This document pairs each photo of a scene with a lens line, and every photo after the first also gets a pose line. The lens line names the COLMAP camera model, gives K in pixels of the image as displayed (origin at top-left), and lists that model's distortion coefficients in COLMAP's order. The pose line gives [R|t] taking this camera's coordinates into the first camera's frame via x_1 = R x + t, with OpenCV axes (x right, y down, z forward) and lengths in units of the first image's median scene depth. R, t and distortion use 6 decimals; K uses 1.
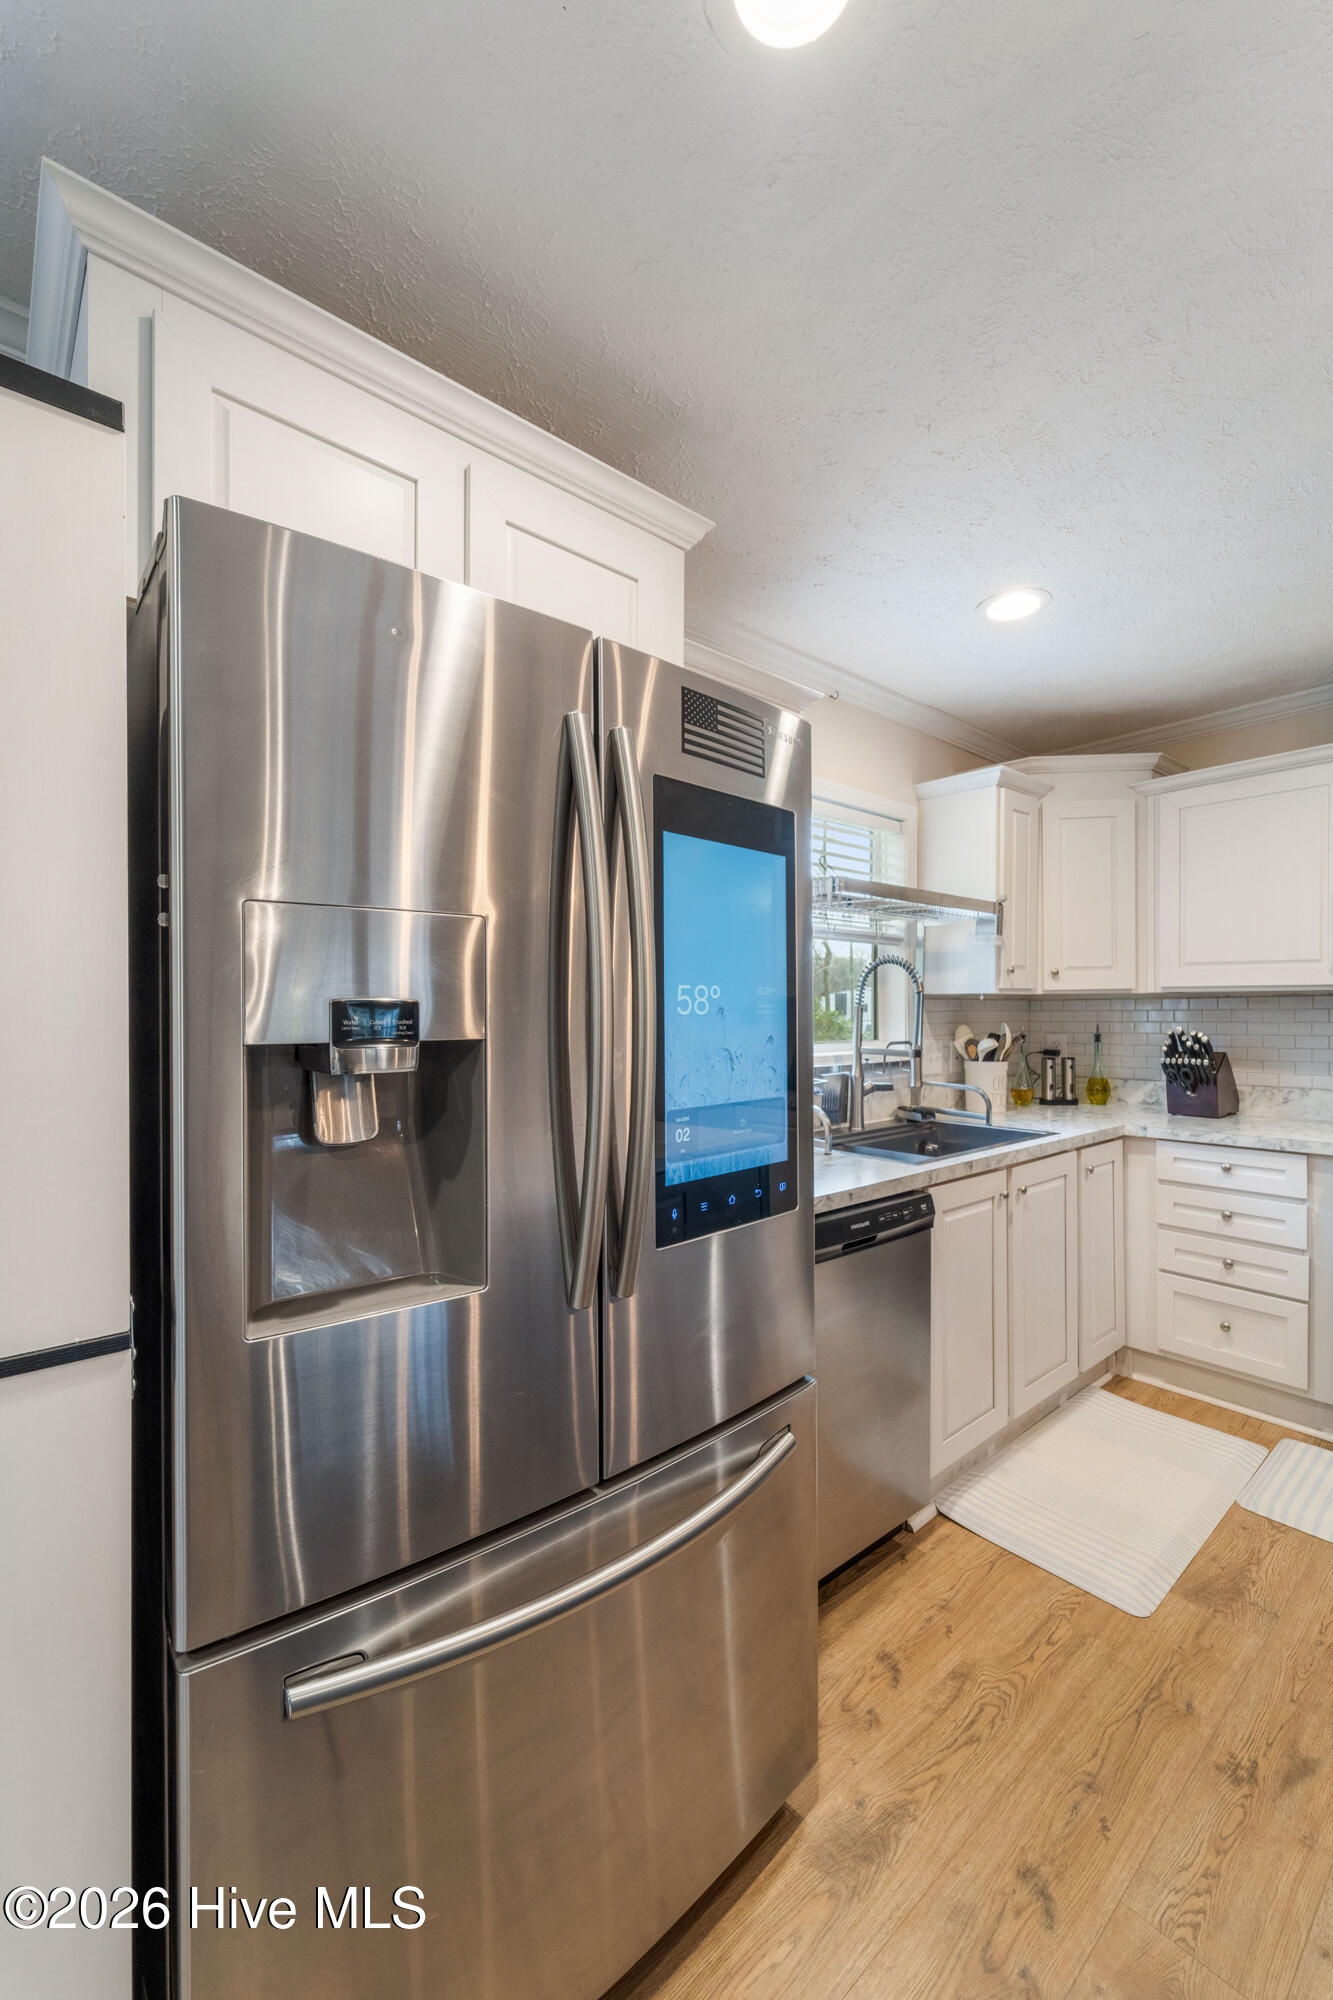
lens RADIAL K [[813.0, 0, 672.8], [0, 813.0, 1008.7], [0, 0, 1]] dist [0.003834, -0.002781]
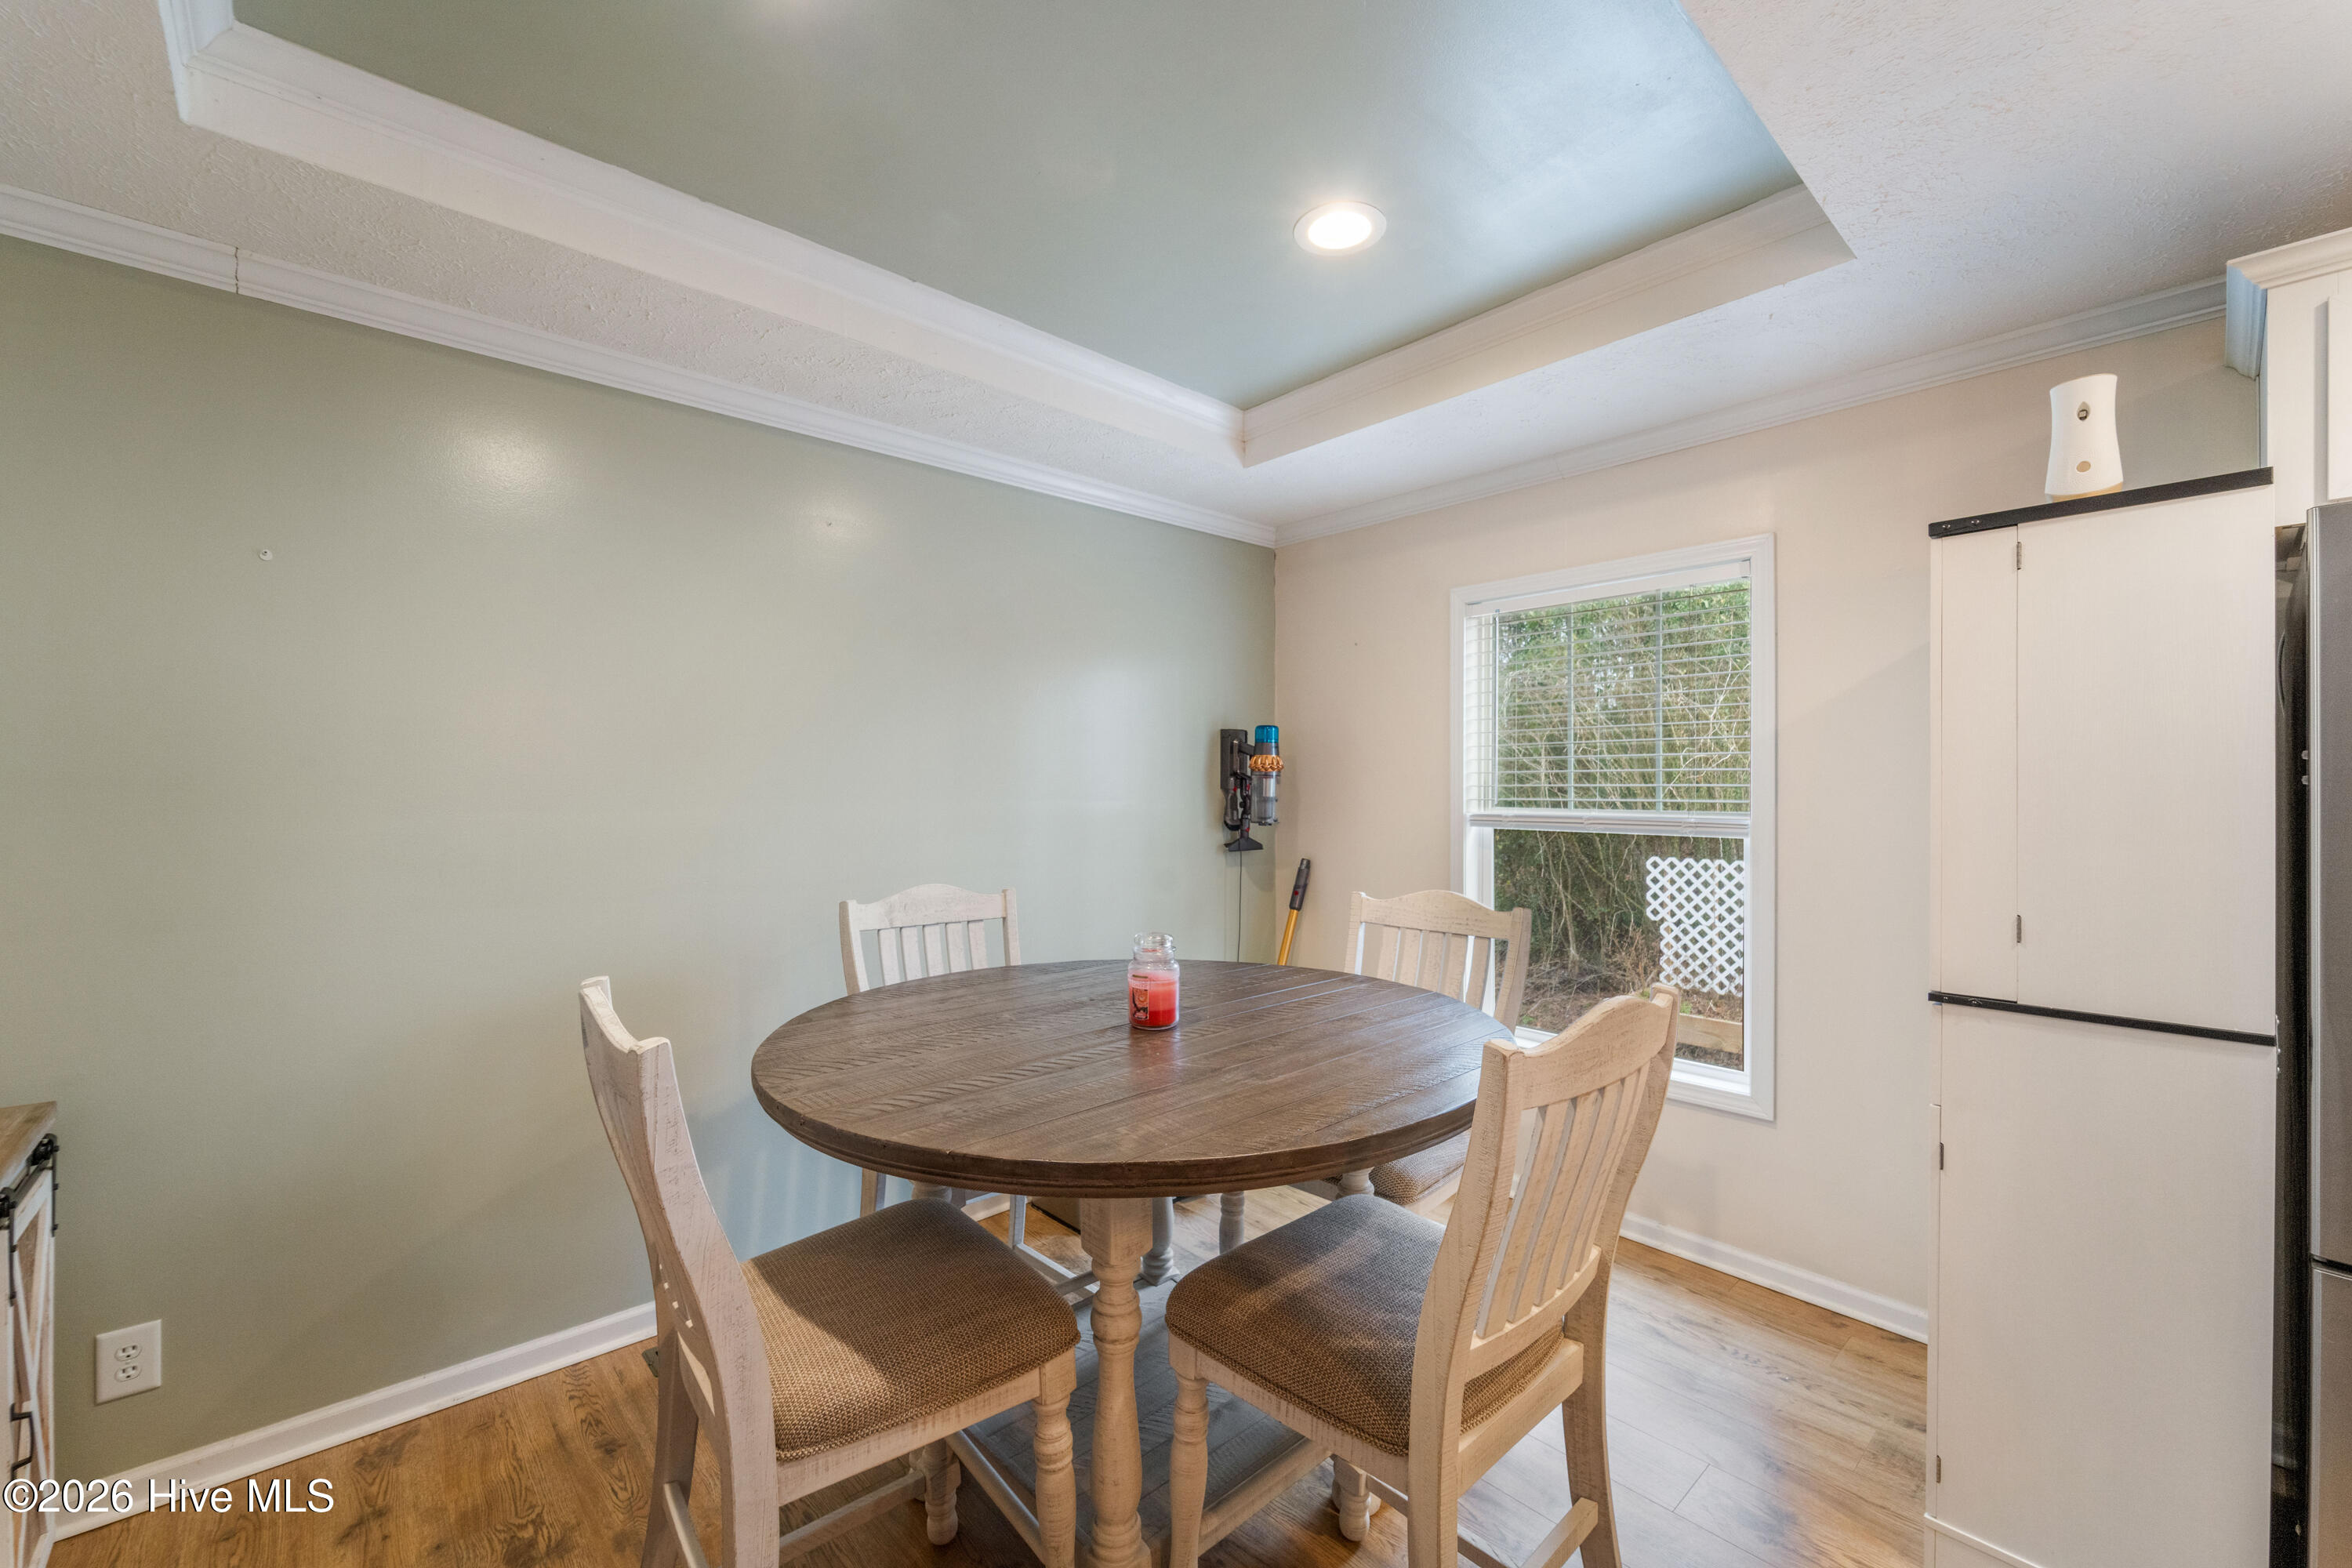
lens RADIAL K [[956.1, 0, 1172.8], [0, 956.1, 789.2], [0, 0, 1]] dist [0.003834, -0.002781]
pose [[0.025512, 0.000261, -0.999674, 0.305064], [0.002895, 0.999996, 0.000335, -0.027415], [0.999670, -0.002903, 0.025511, -0.320640]]
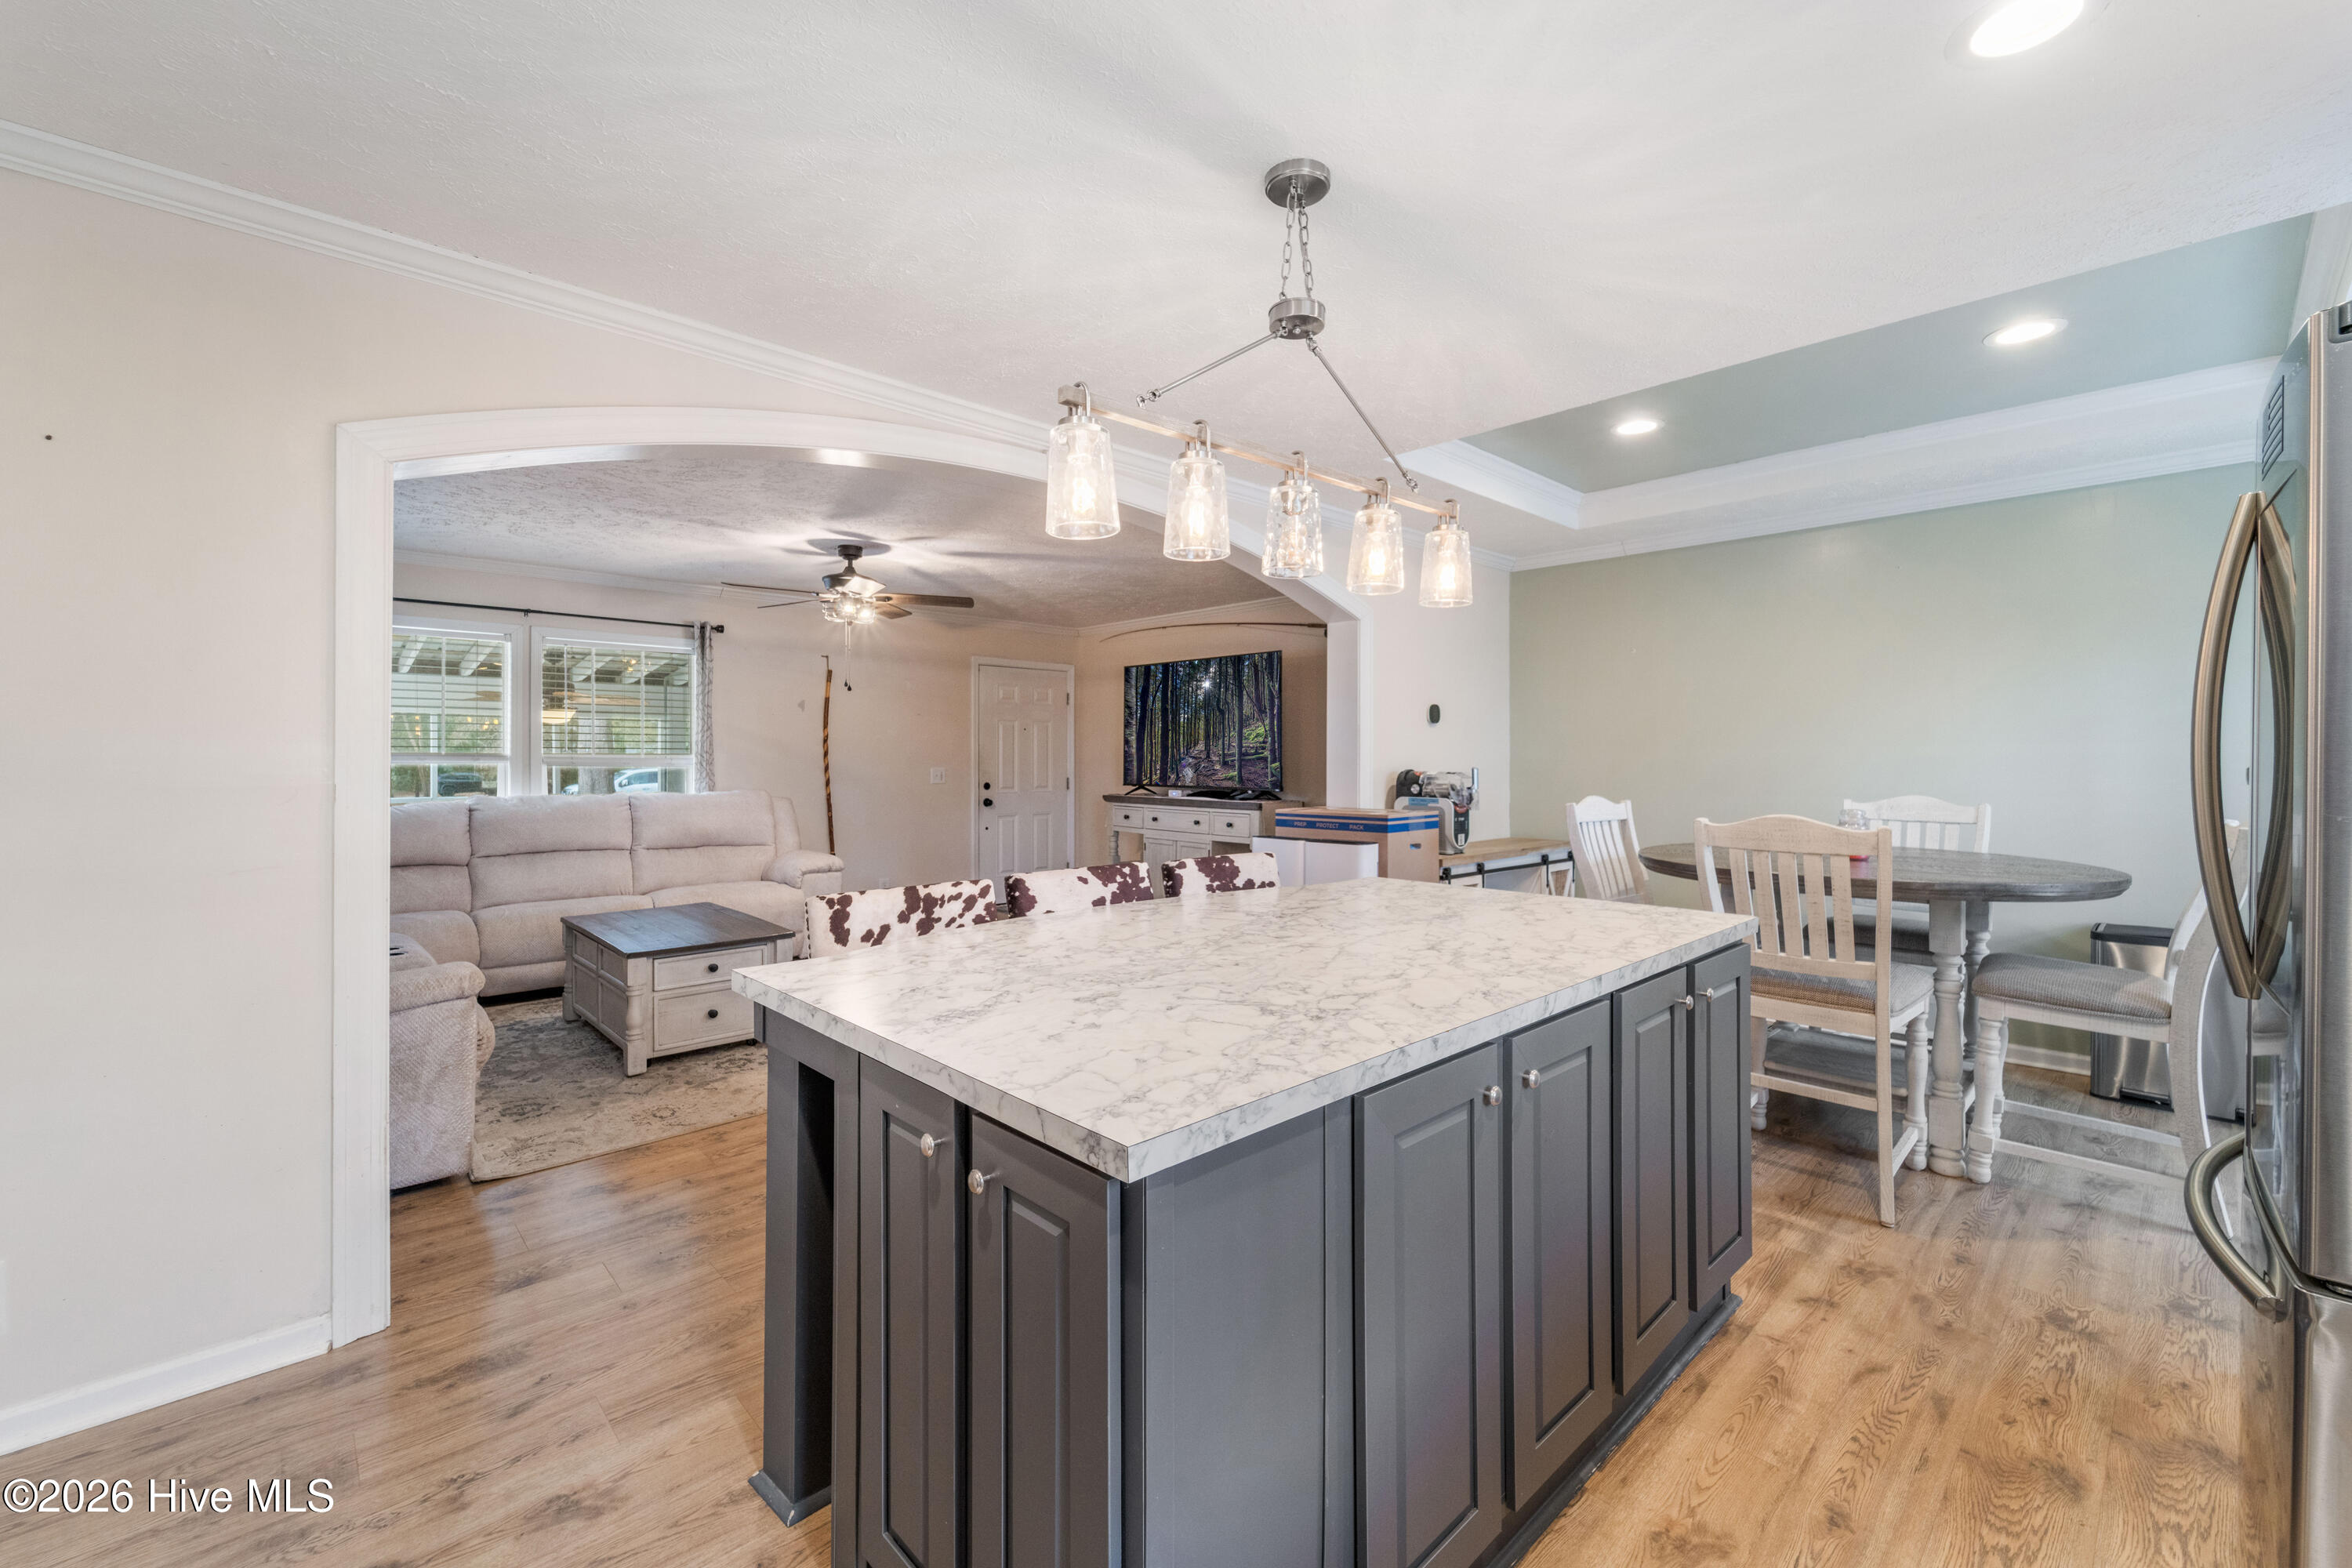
lens RADIAL K [[956.1, 0, 1178.0], [0, 956.1, 760.3], [0, 0, 1]] dist [0.003834, -0.002781]
pose [[-0.998845, 0.001347, -0.048019, 0.542363], [0.001287, 0.999998, 0.001275, 0.009049], [0.048021, 0.001211, -0.998846, 0.821764]]
